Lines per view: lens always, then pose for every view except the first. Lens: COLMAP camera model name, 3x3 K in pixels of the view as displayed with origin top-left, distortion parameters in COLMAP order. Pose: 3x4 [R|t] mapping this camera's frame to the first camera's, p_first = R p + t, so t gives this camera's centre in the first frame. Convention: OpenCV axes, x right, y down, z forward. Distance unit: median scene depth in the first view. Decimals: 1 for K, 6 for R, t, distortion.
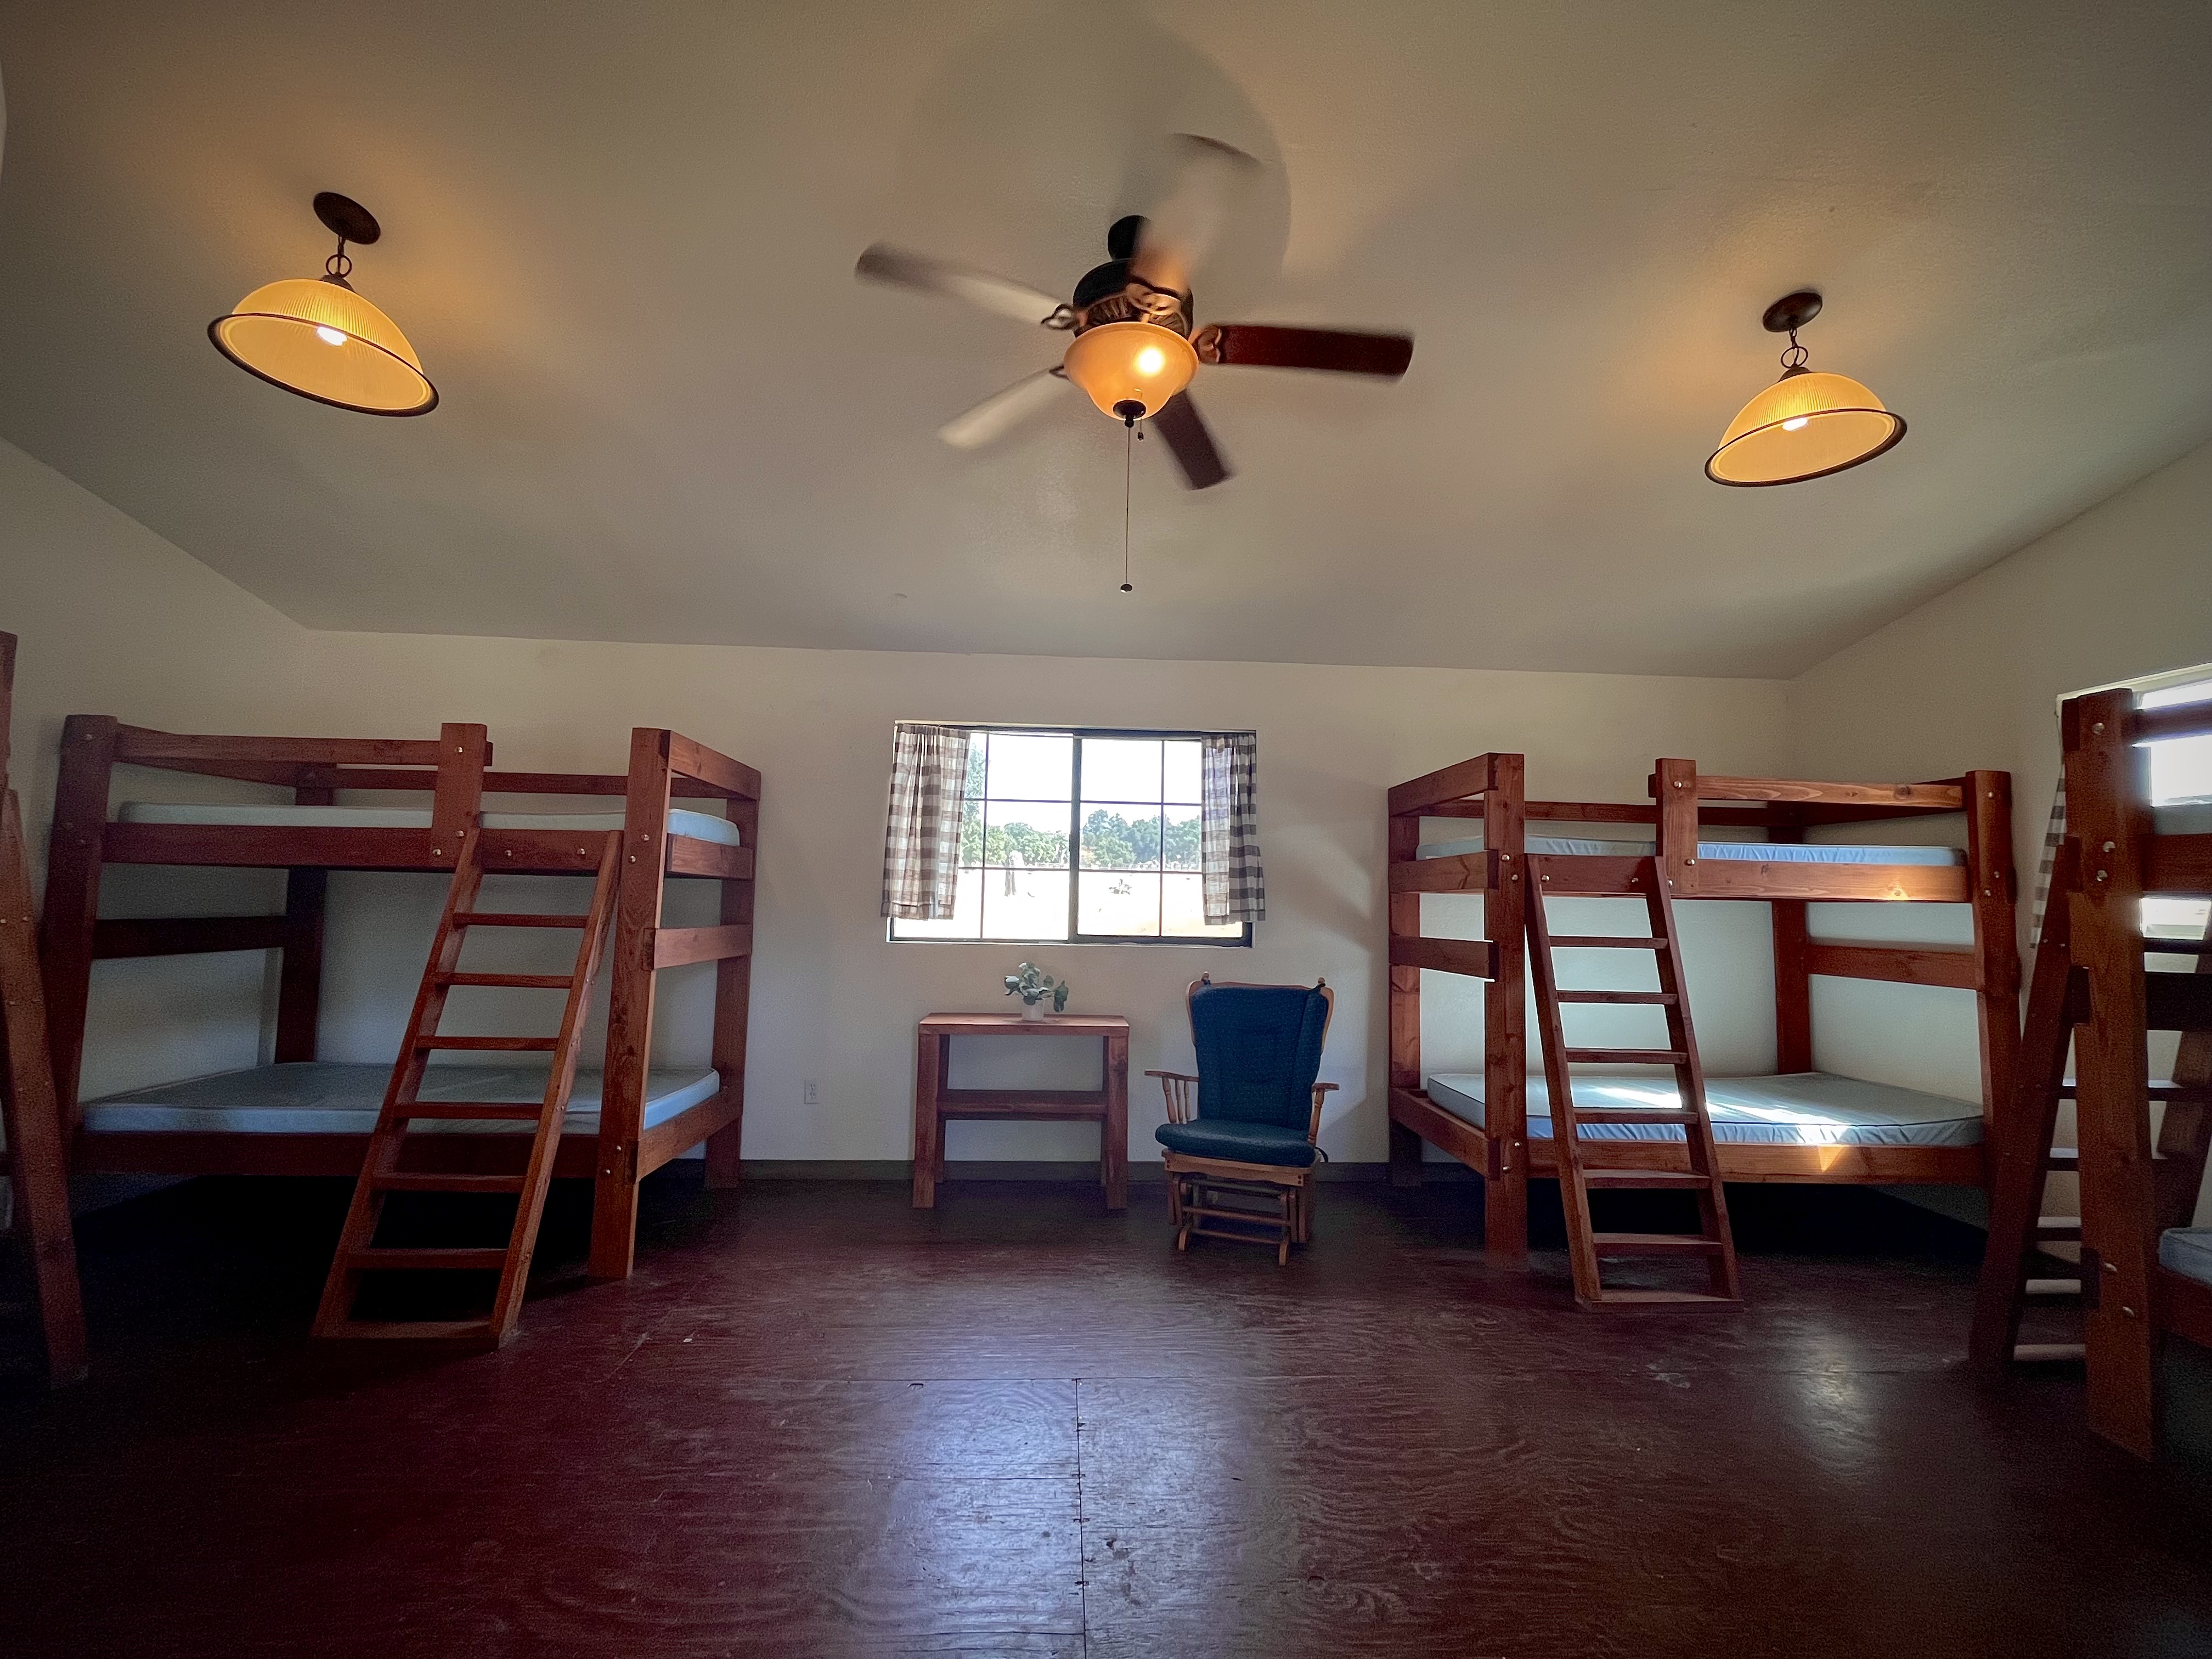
lens RADIAL K [[894.9, 0, 1100.0], [0, 894.9, 830.3], [0, 0, 1]] dist [-0.002629, -0.000214]
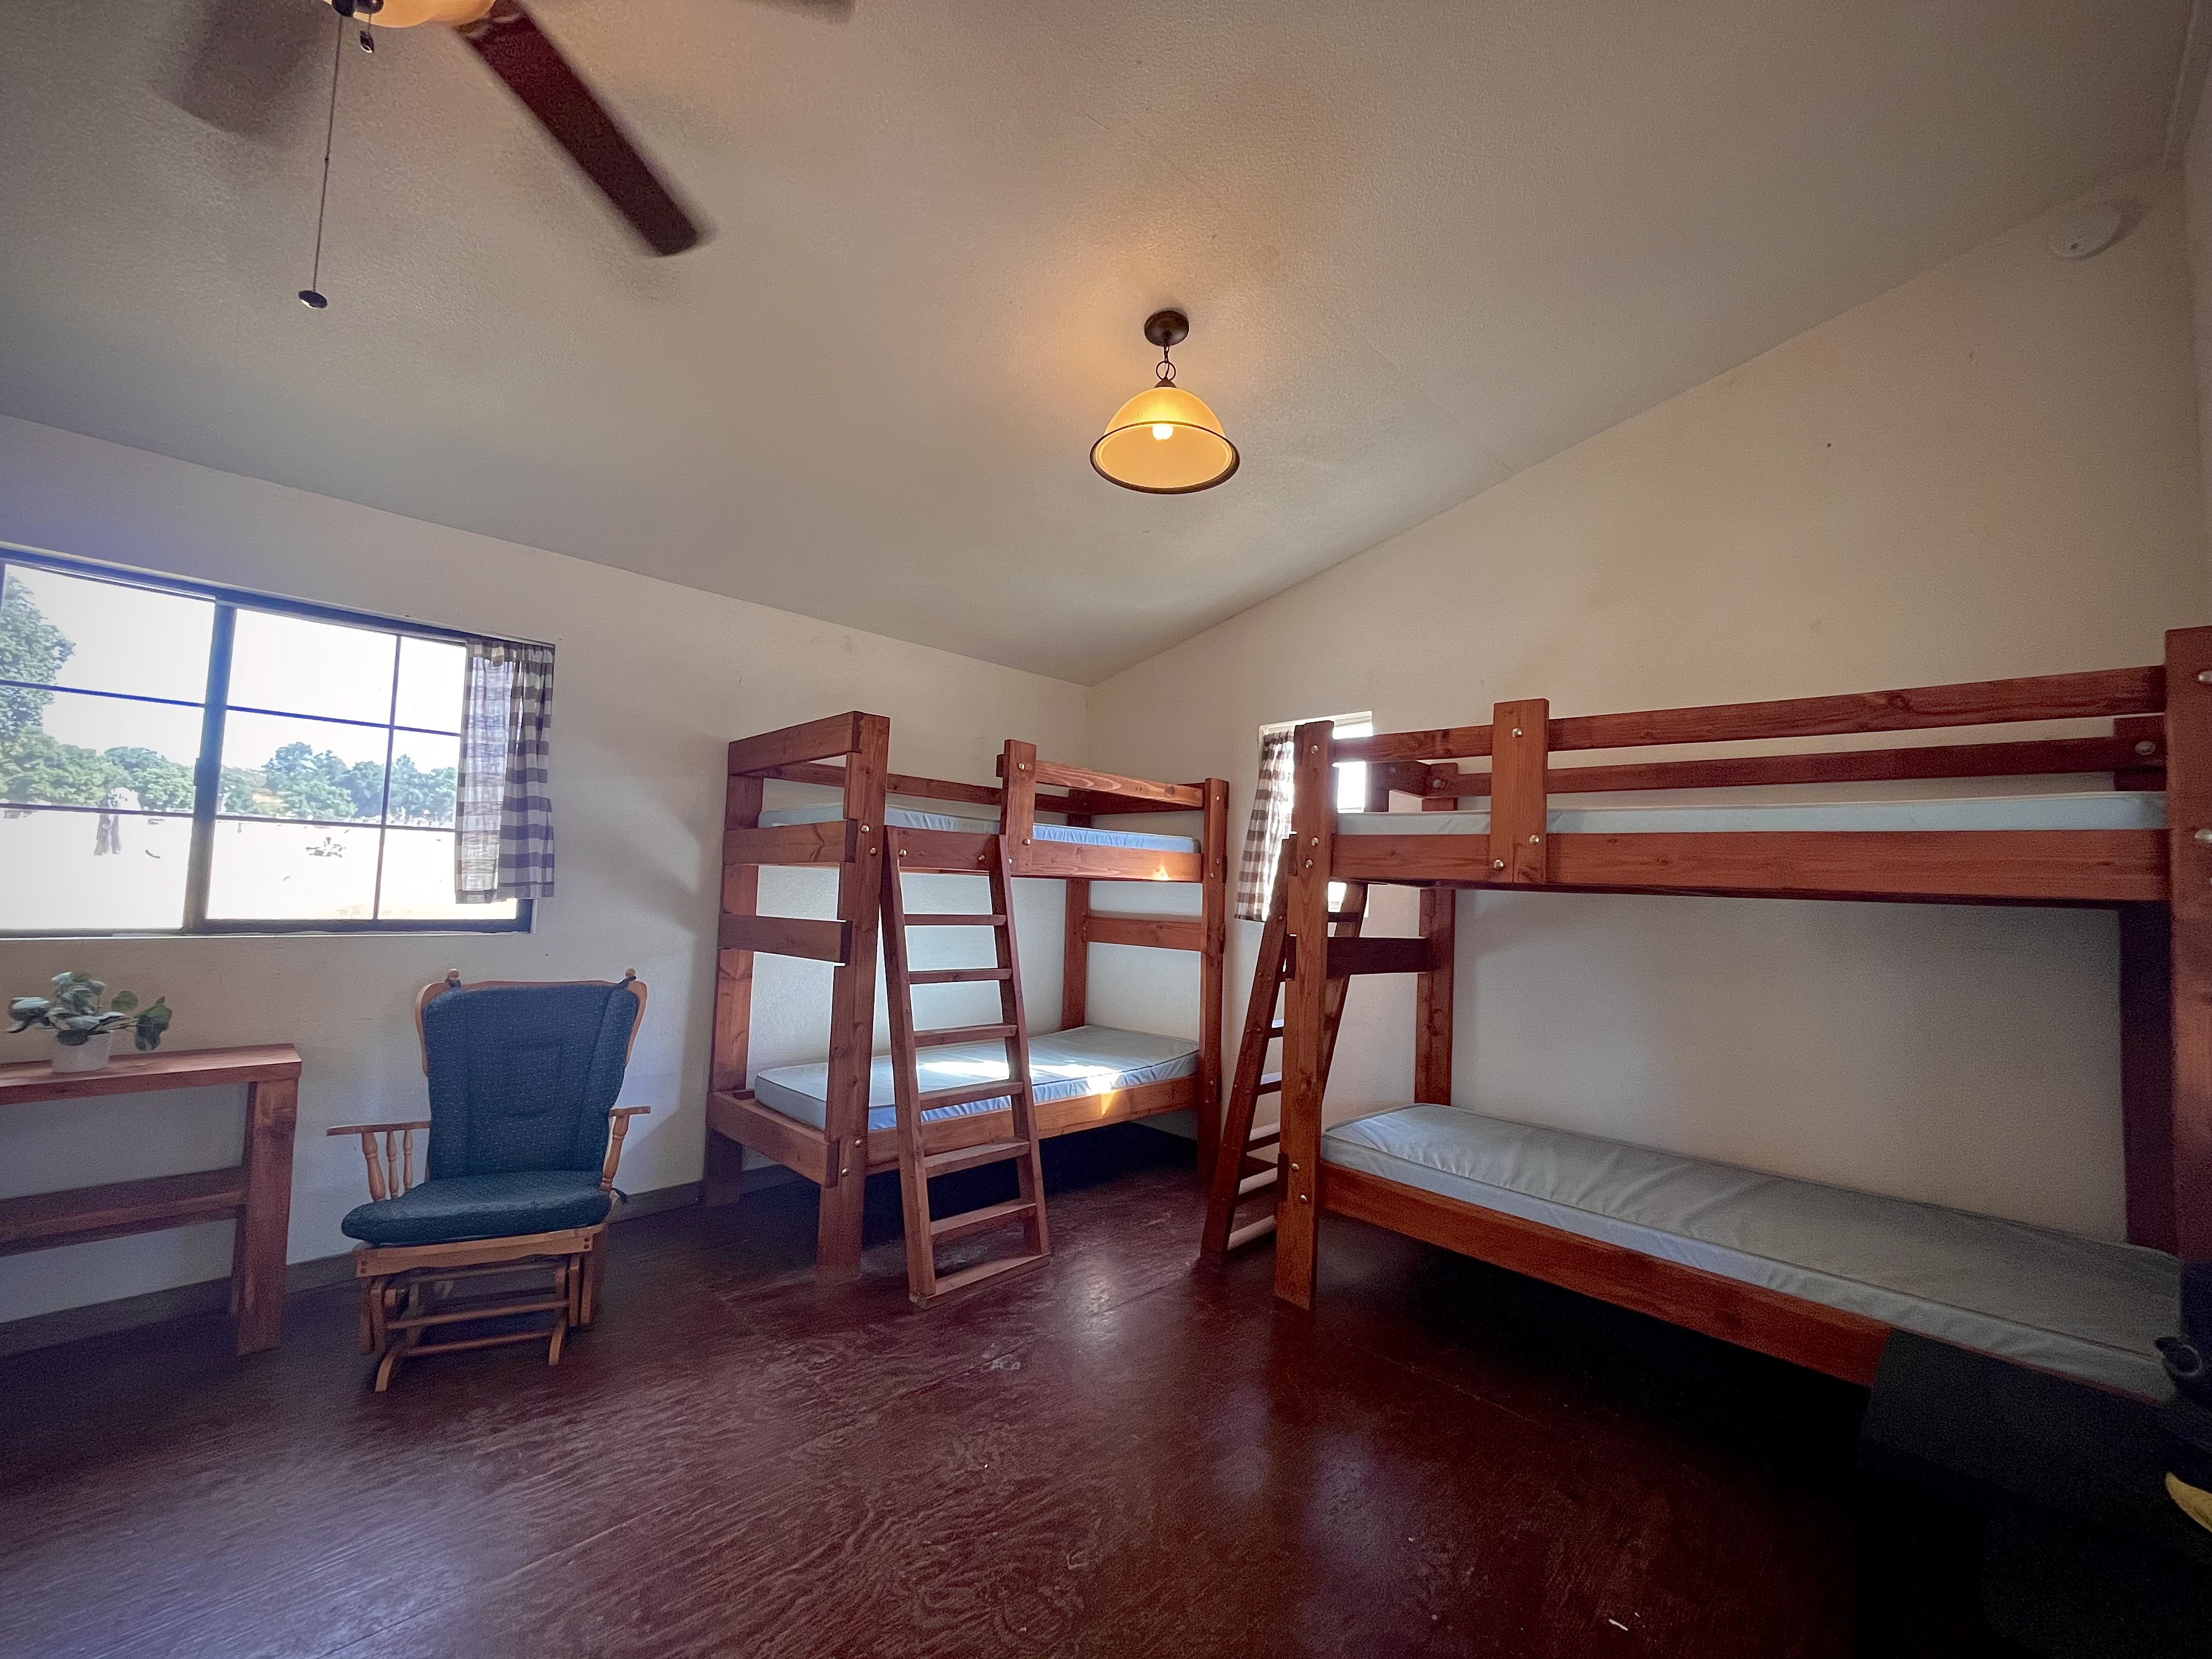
lens RADIAL K [[894.9, 0, 1105.1], [0, 894.9, 832.1], [0, 0, 1]] dist [-0.002629, -0.000214]
pose [[0.739072, 0.046064, 0.672049, 0.021122], [-0.068435, 0.997632, 0.006879, 0.010014], [-0.670141, -0.051076, 0.740475, 0.146181]]
